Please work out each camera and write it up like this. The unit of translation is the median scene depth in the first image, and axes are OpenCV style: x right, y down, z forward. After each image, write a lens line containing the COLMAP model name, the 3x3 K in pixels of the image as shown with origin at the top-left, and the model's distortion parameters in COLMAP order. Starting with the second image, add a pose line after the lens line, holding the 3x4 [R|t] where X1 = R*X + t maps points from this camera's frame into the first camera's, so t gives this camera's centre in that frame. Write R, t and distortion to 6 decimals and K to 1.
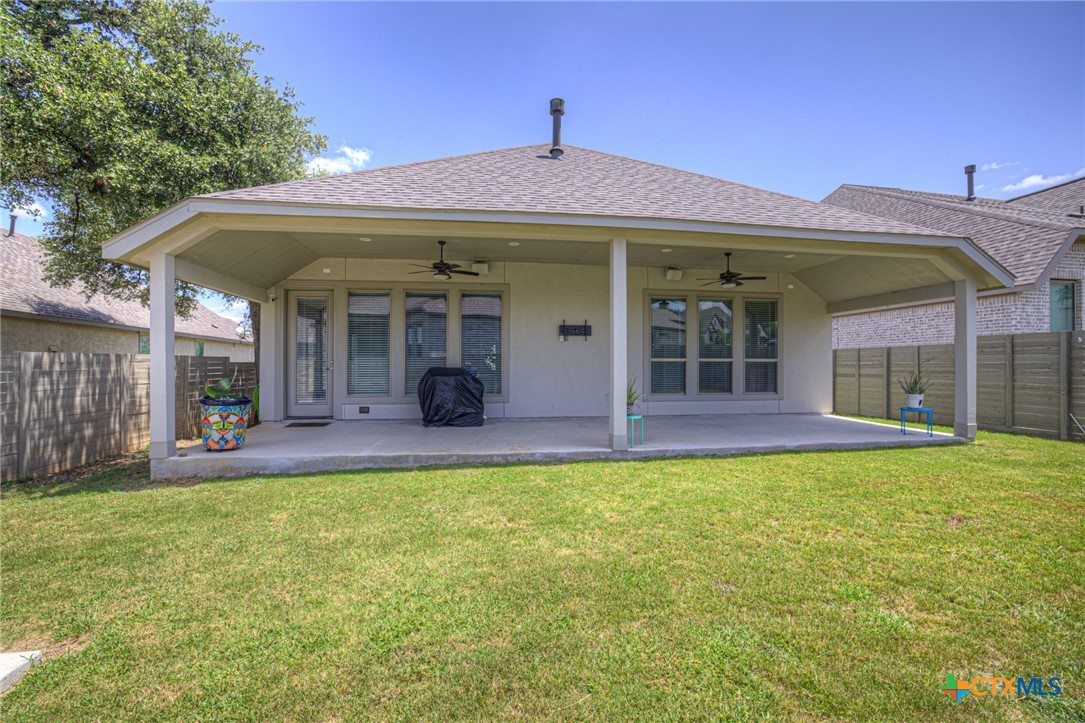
lens RADIAL K [[467.7, 0, 538.0], [0, 467.7, 361.0], [0, 0, 1]] dist [-0.041736, 0.013937]
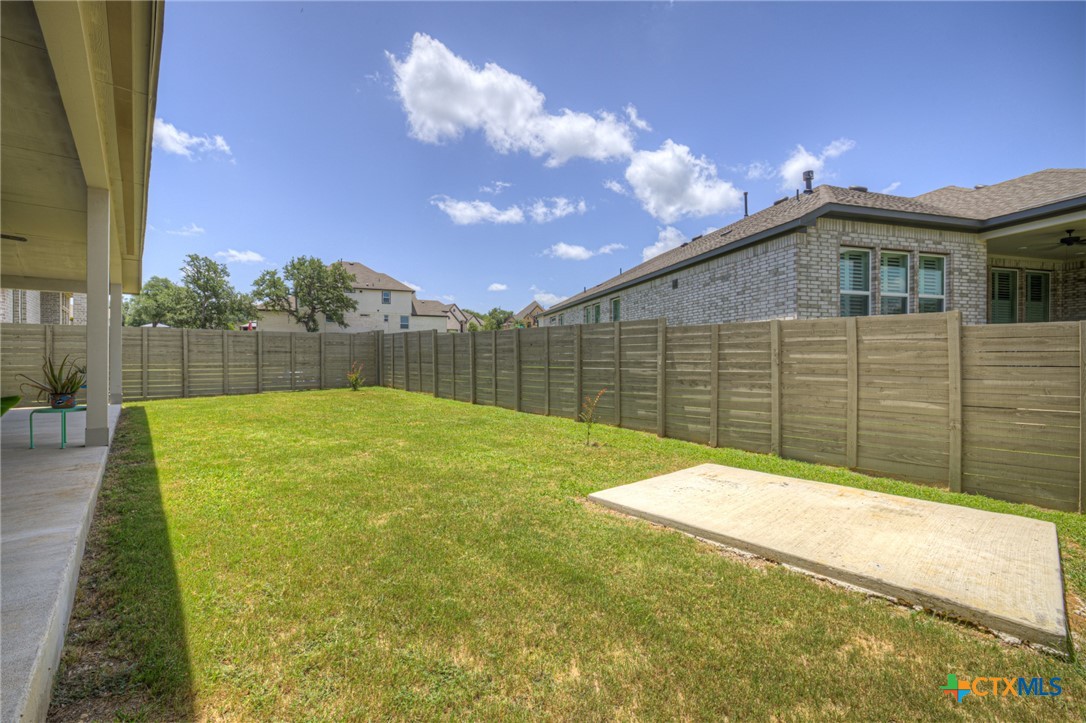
lens RADIAL K [[468.1, 0, 538.4], [0, 468.1, 361.4], [0, 0, 1]] dist [-0.041736, 0.013937]
pose [[-0.544278, -0.010617, 0.838838, -0.685507], [-0.006607, 0.999943, 0.008369, 0.021512], [-0.838879, -0.000987, -0.544317, 0.596493]]
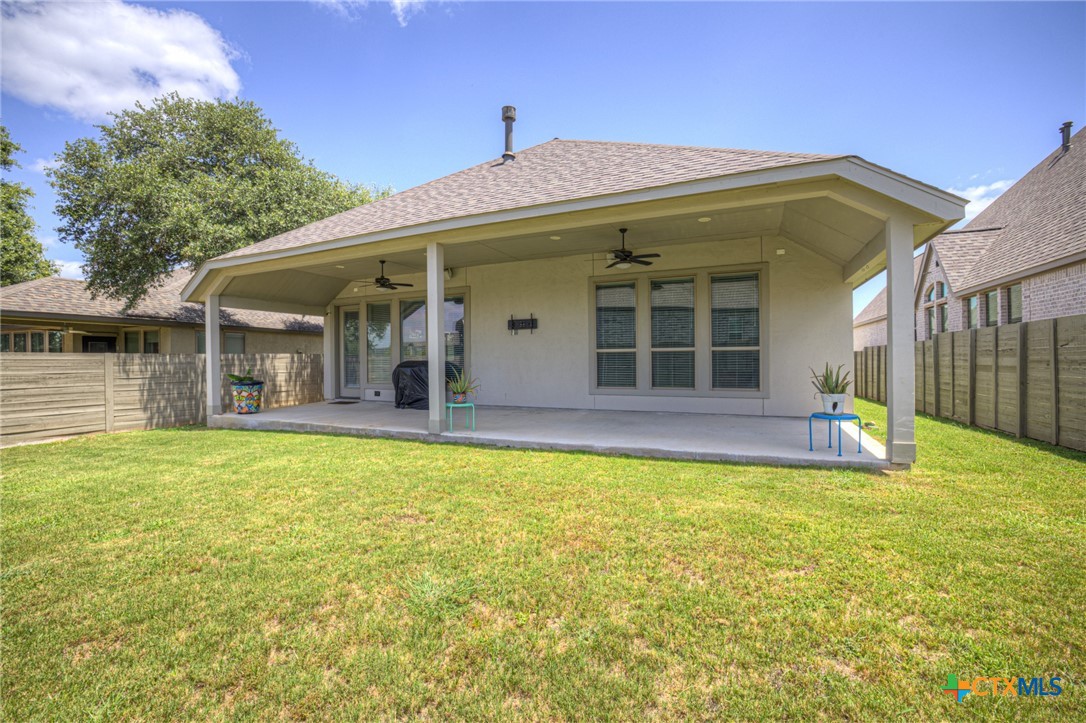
lens RADIAL K [[468.1, 0, 537.3], [0, 468.1, 360.5], [0, 0, 1]] dist [-0.041736, 0.013937]
pose [[0.835356, -0.008120, -0.549649, 0.739823], [0.015315, 0.999847, 0.008505, 0.008083], [0.549495, -0.015523, 0.835353, 0.152358]]
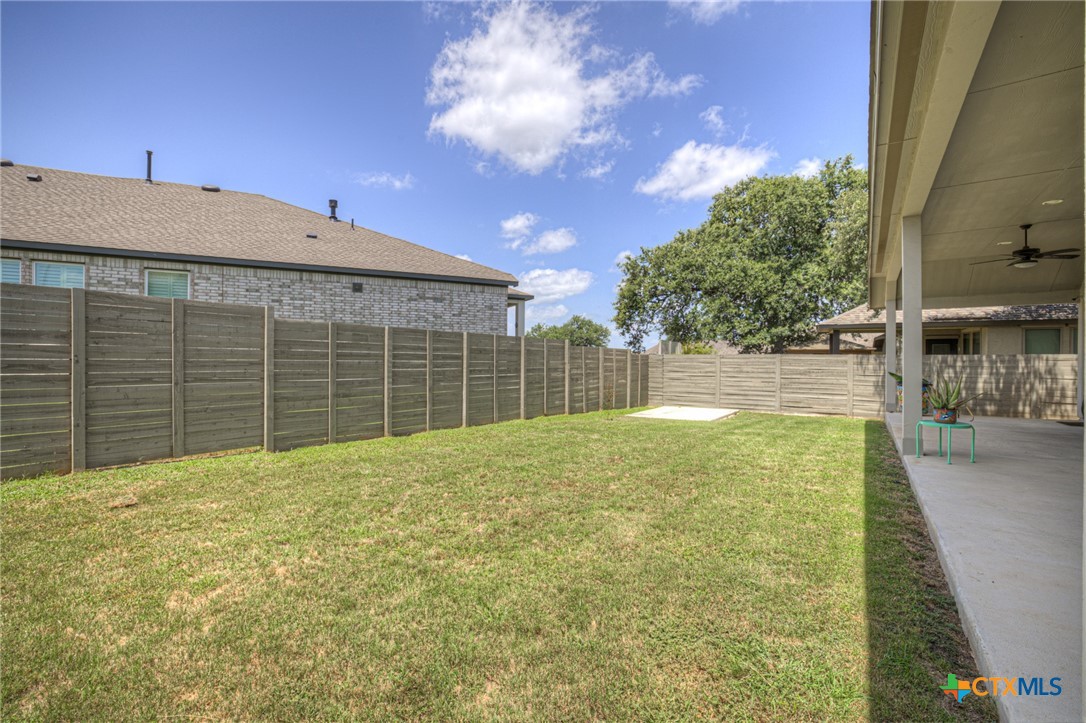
lens RADIAL K [[468.1, 0, 543.7], [0, 468.1, 358.8], [0, 0, 1]] dist [-0.041736, 0.013937]
pose [[-0.693696, -0.010897, -0.720186, 0.960022], [-0.004942, 0.999934, -0.010369, 0.016378], [0.720251, -0.003634, -0.693704, 0.833891]]
